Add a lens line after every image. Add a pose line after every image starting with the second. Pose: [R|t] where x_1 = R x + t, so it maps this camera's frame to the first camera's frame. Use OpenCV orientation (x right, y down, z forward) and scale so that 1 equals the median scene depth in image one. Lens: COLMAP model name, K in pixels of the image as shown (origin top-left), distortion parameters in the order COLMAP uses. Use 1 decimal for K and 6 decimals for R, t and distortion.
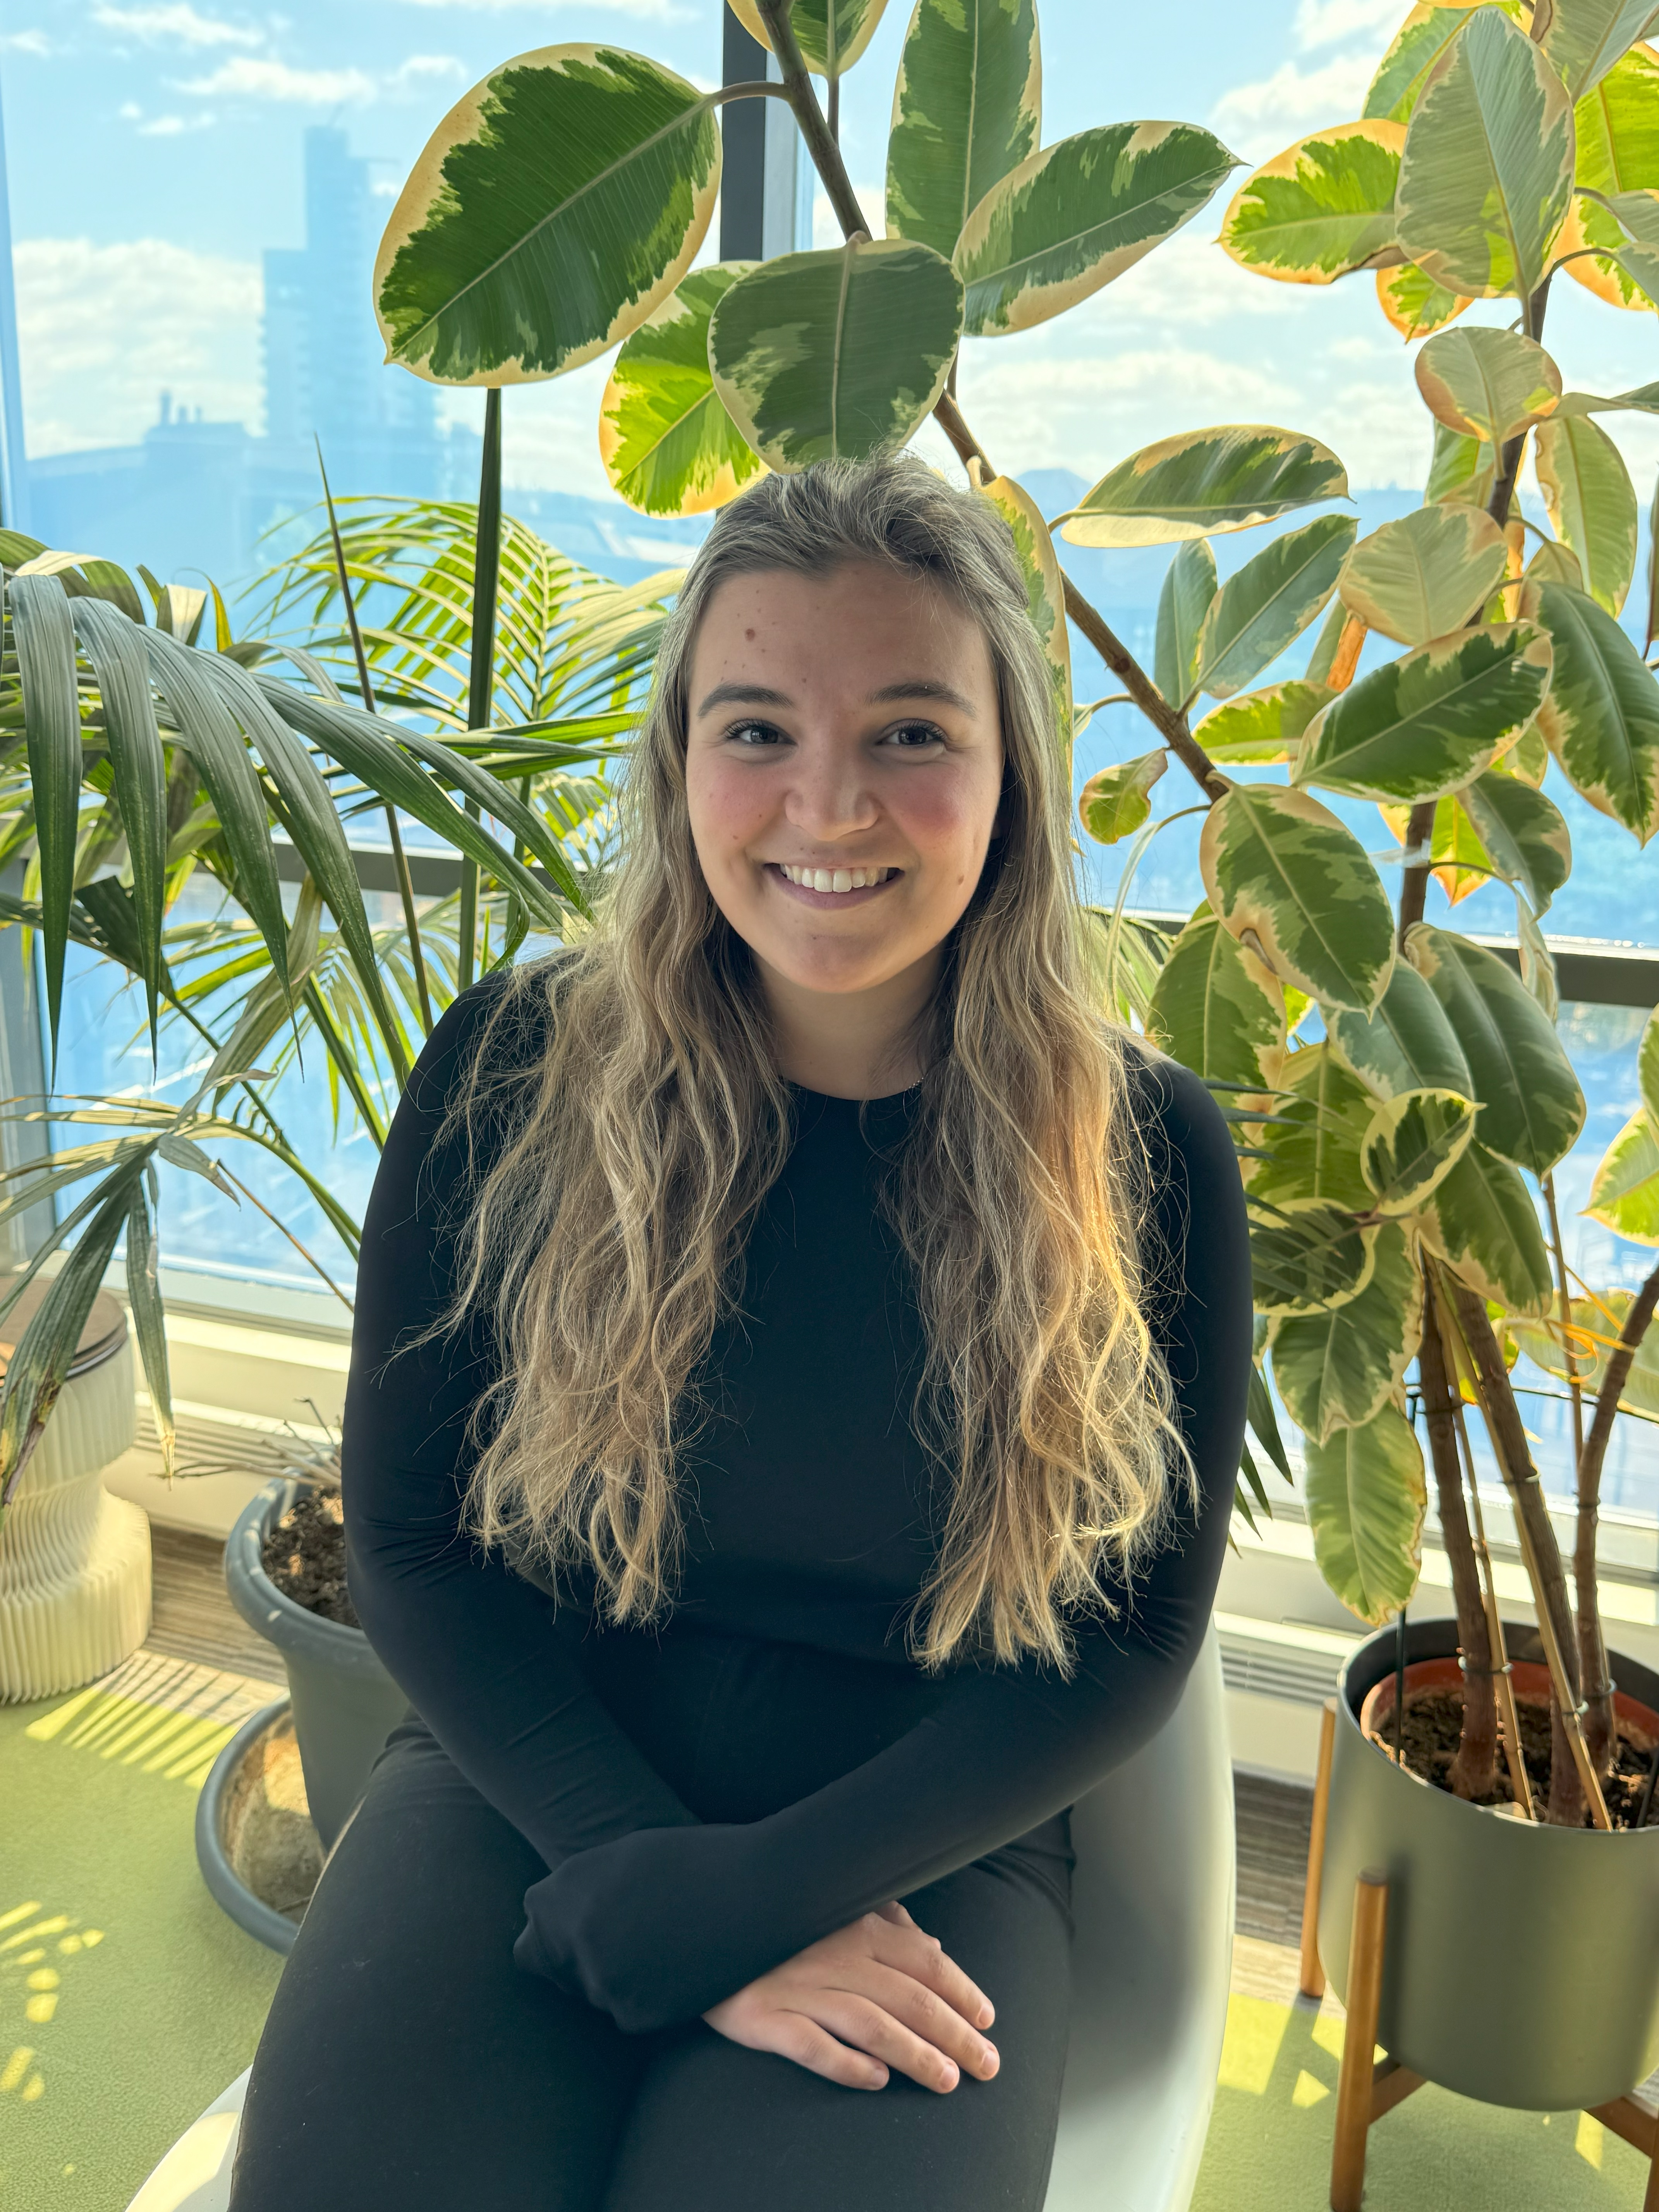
lens RADIAL K [[1855.7, 0, 819.6], [0, 1855.7, 1103.8], [0, 0, 1]] dist [0.033510, -0.050580]
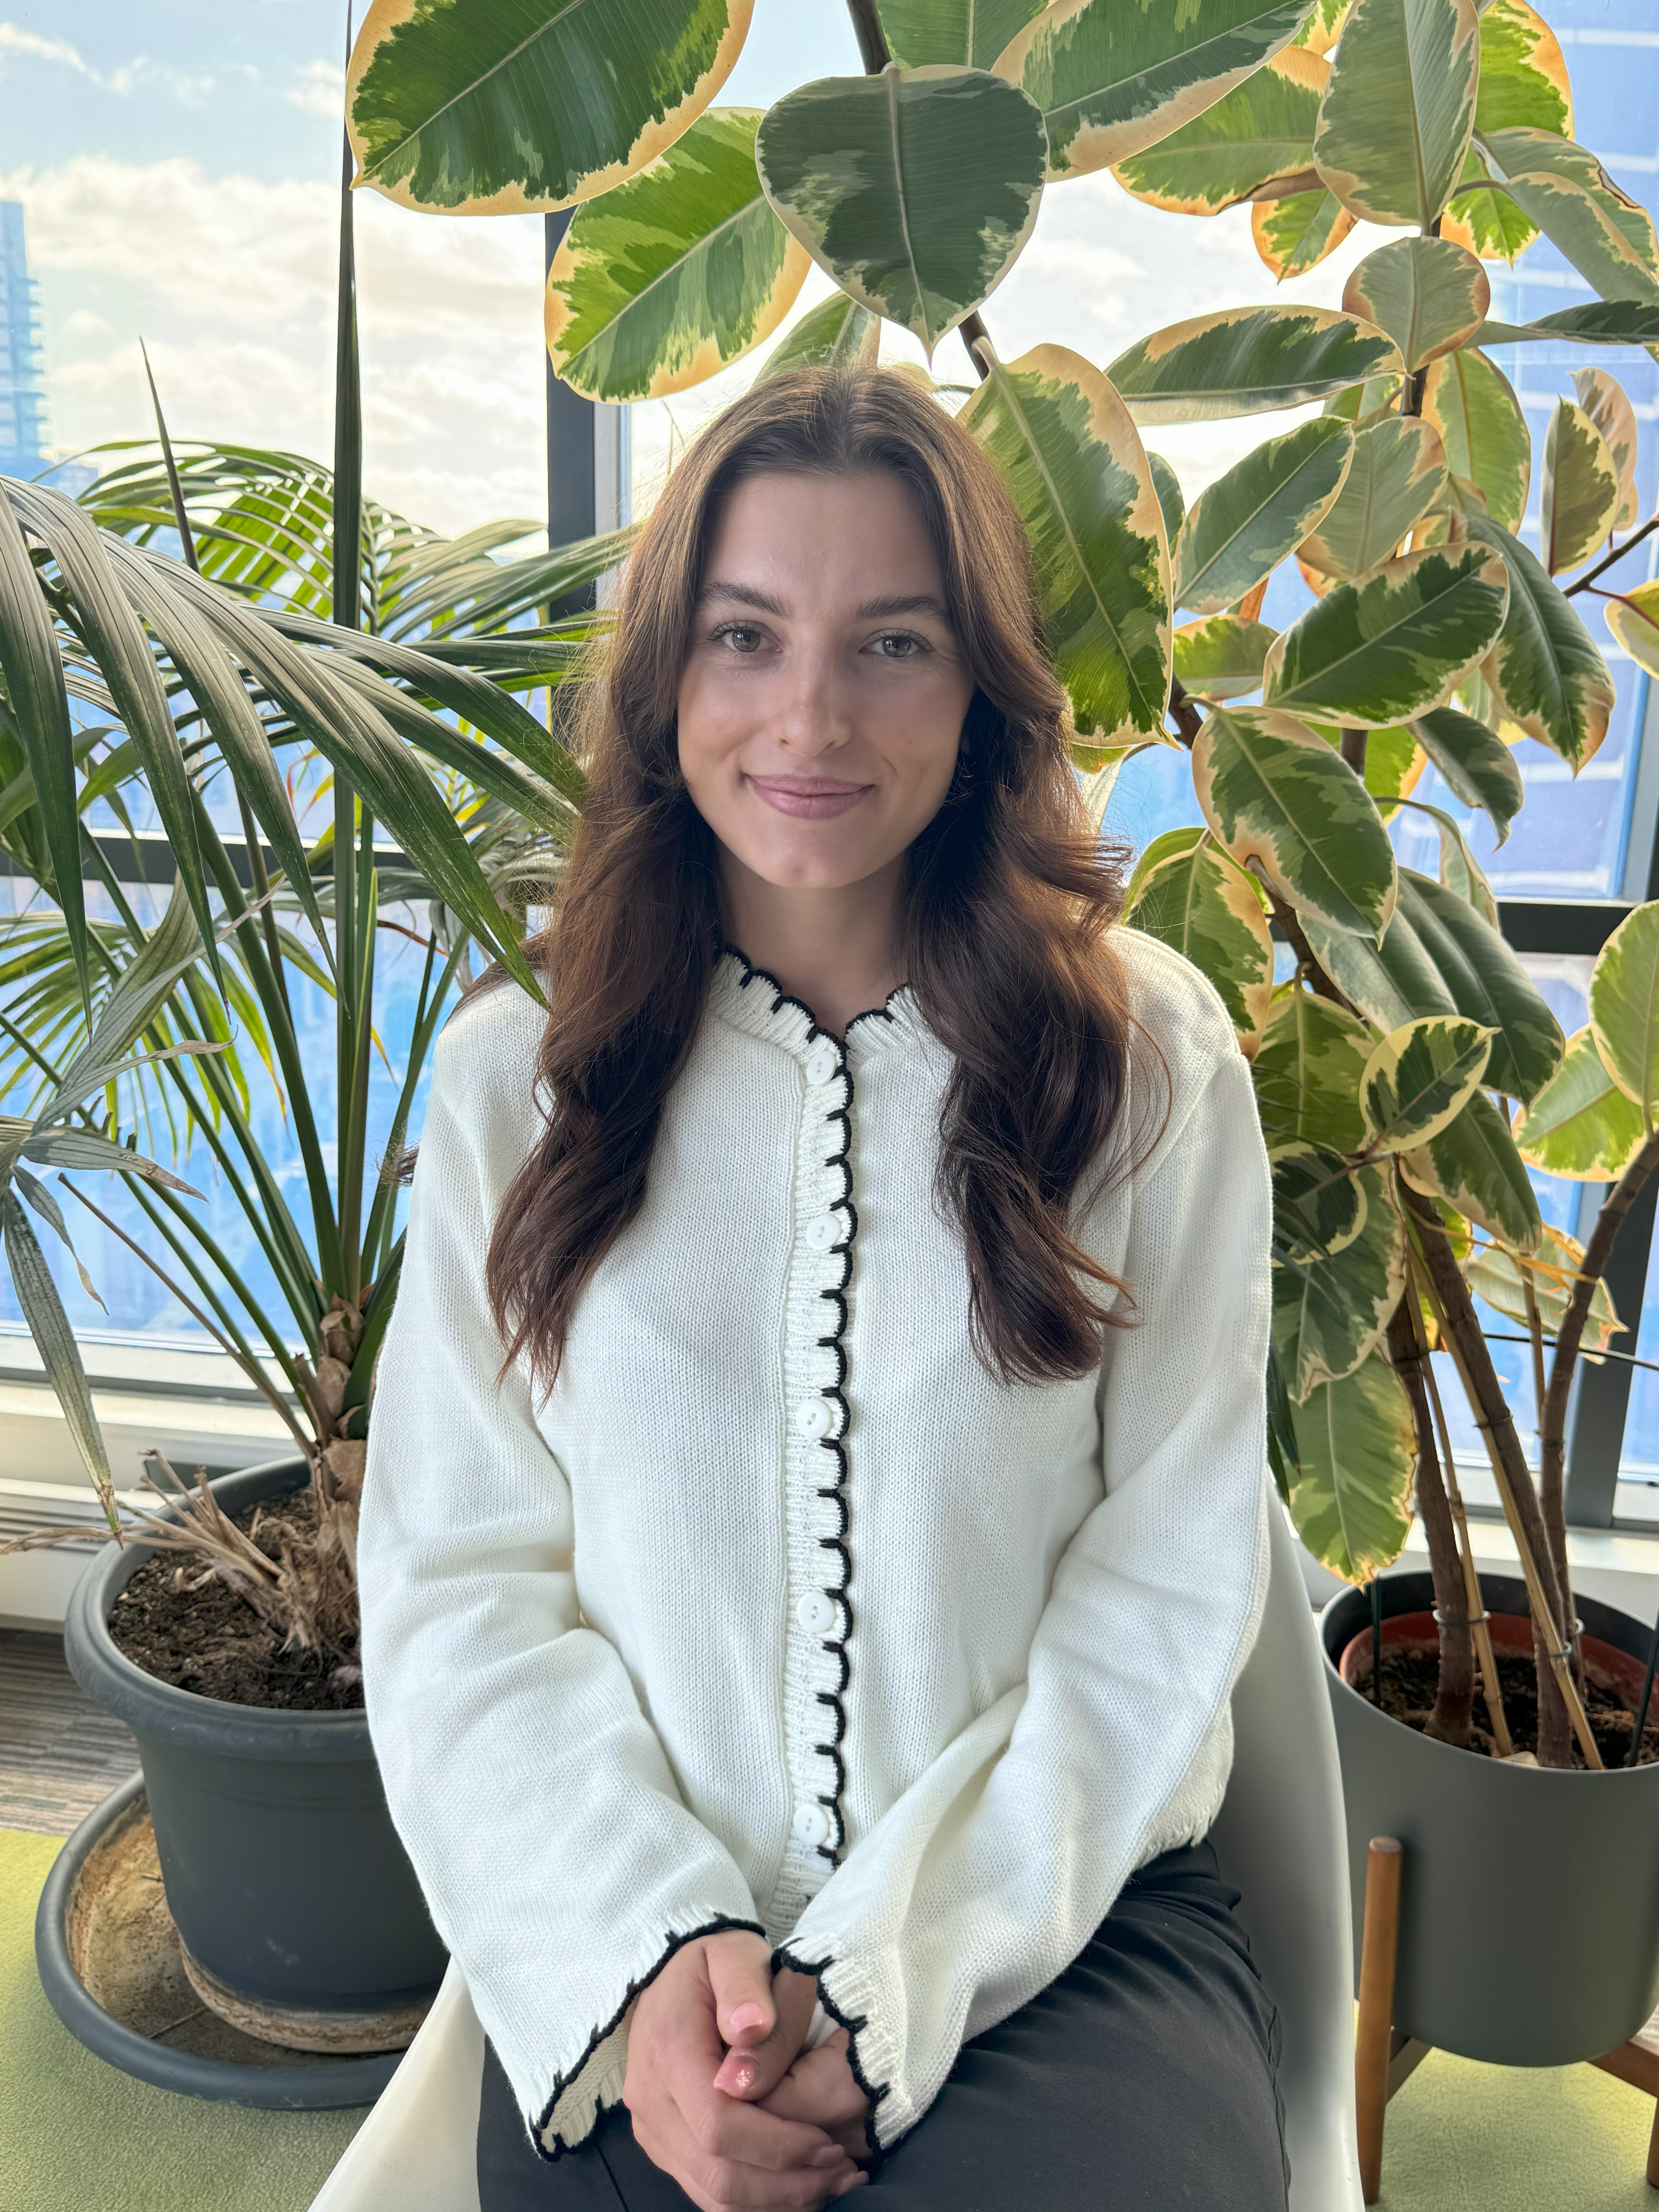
lens RADIAL K [[1857.6, 0, 829.5], [0, 1857.6, 1106.0], [0, 0, 1]] dist [0.025556, -0.033932]
pose [[0.981715, -0.049296, 0.183863, -0.148325], [0.052206, 0.998576, -0.011020, 0.030009], [-0.183058, 0.020417, 0.982890, 0.102655]]
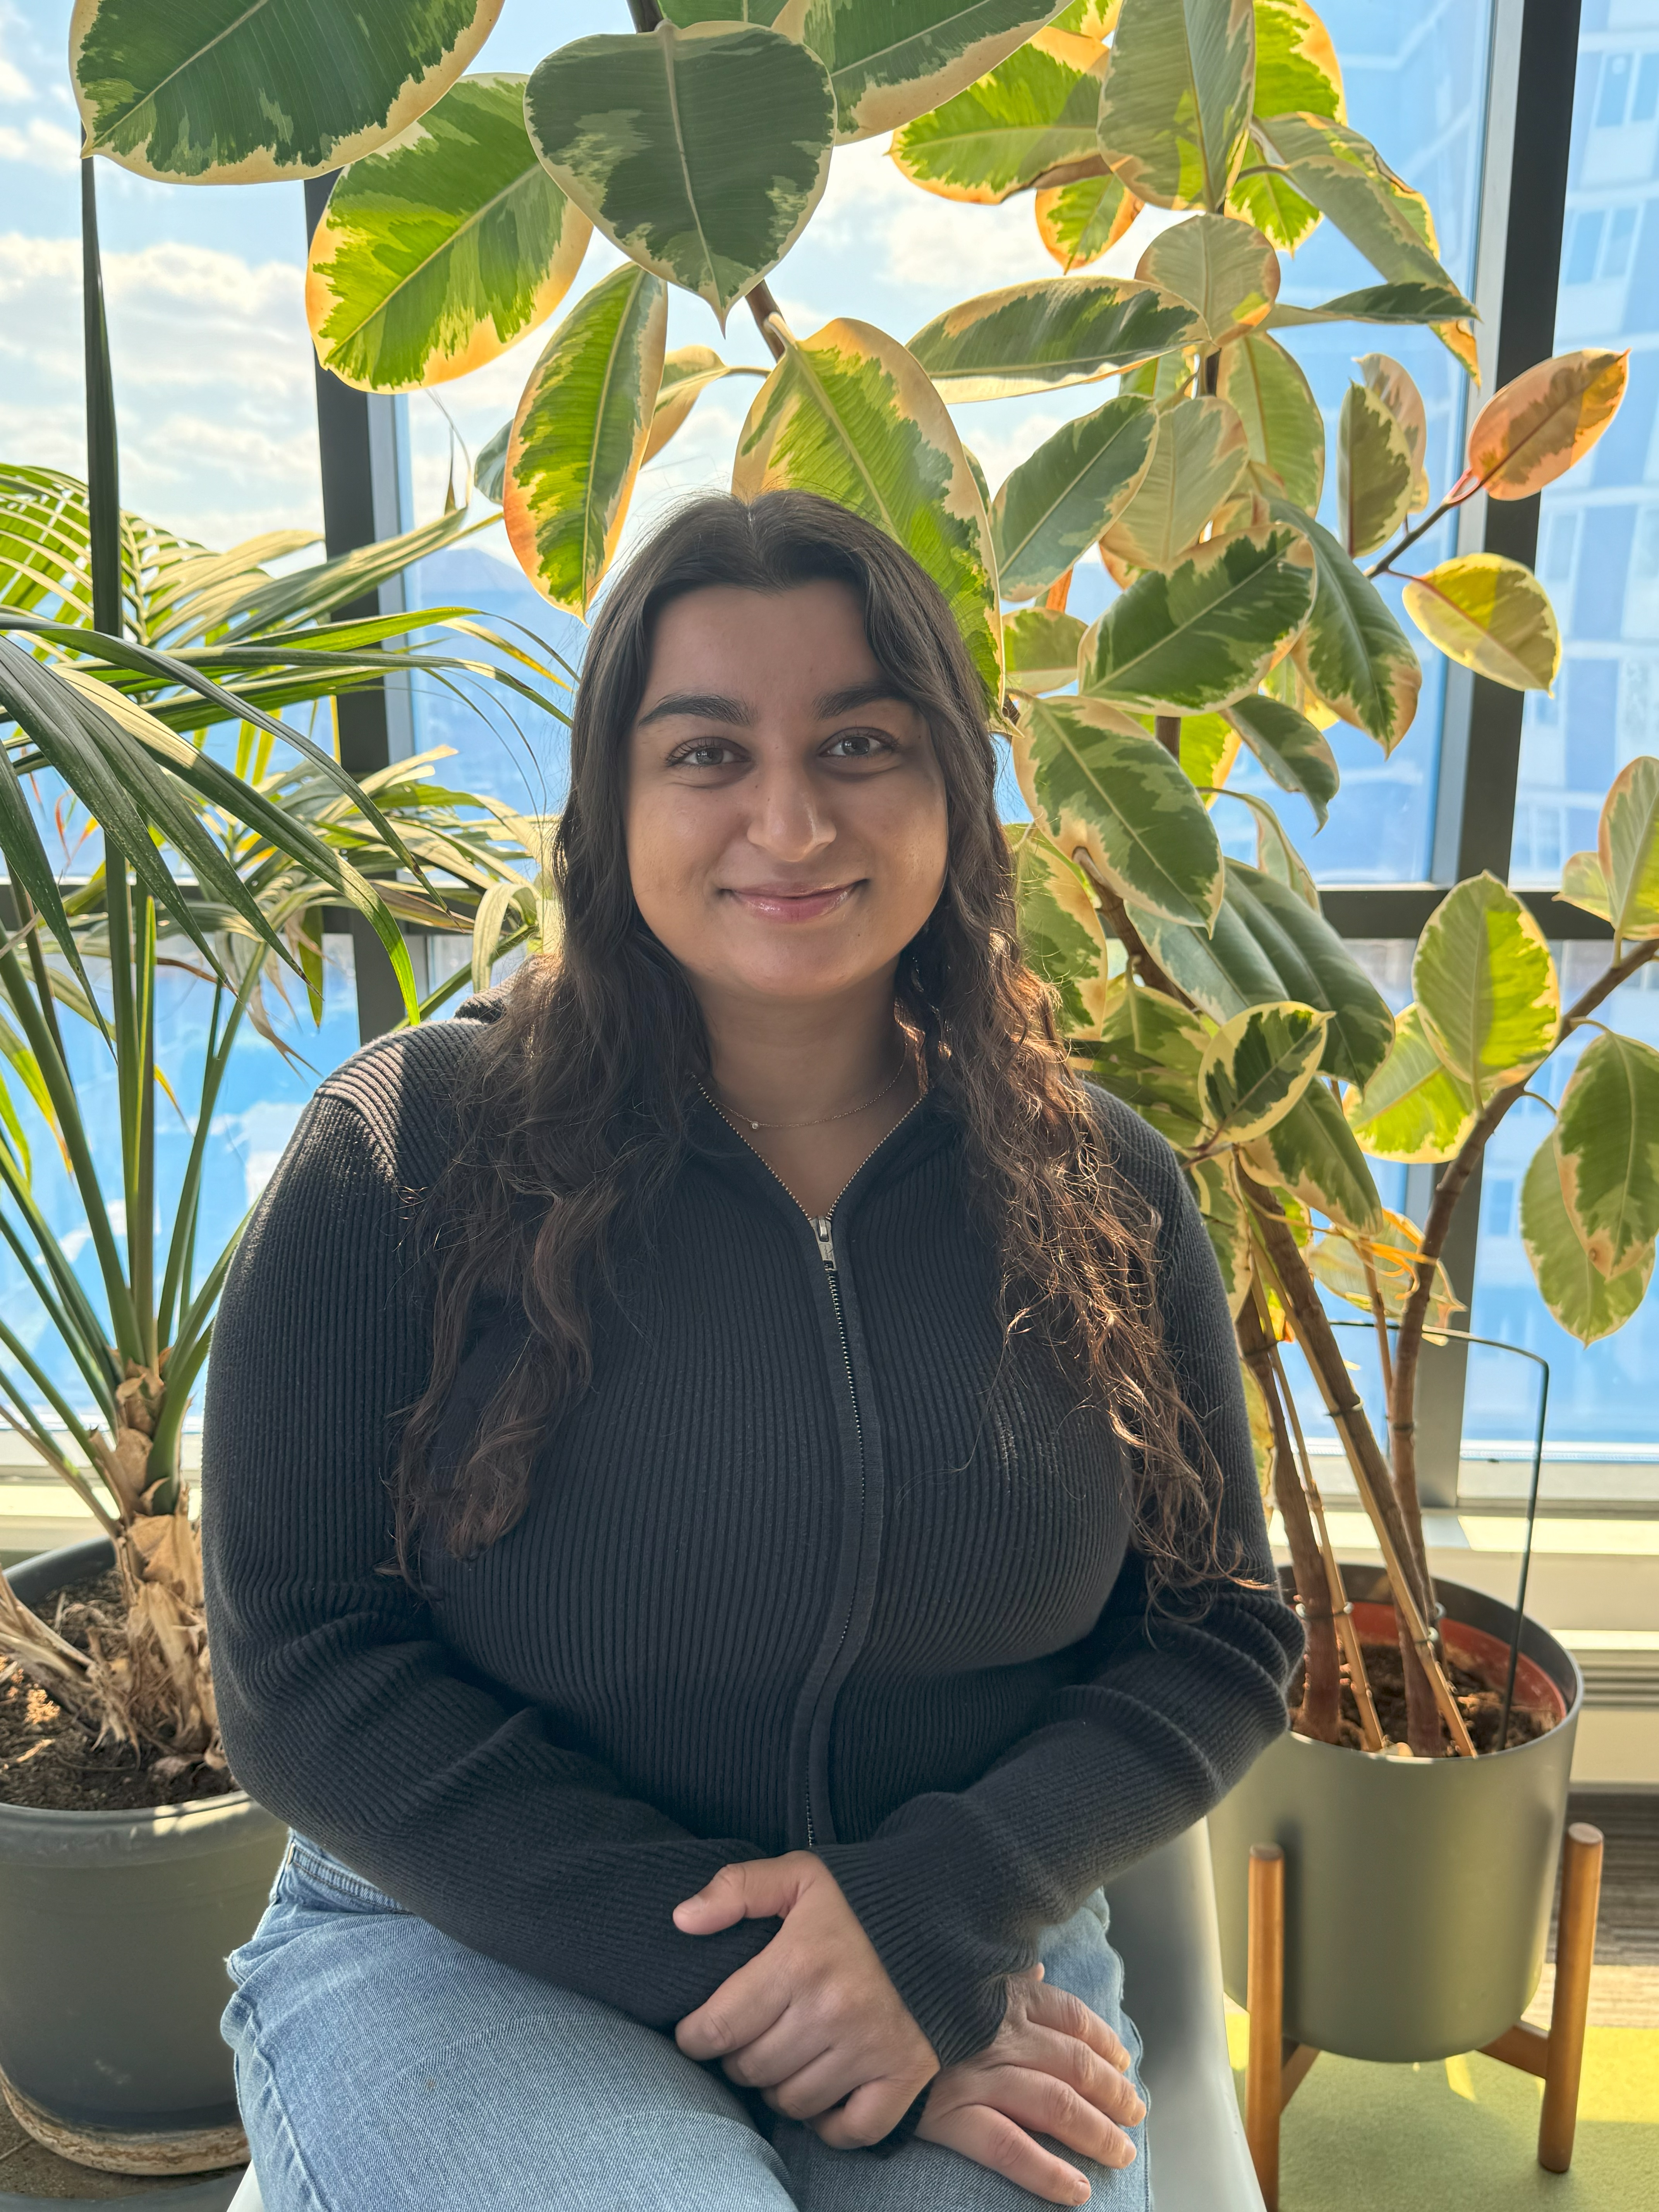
lens RADIAL K [[1855.7, 0, 819.6], [0, 1855.7, 1103.8], [0, 0, 1]] dist [0.033510, -0.050580]
pose [[0.957285, -0.098615, 0.271810, -0.142768], [0.106733, 0.994171, -0.015209, 0.030104], [-0.268726, 0.043570, 0.962231, 0.141861]]
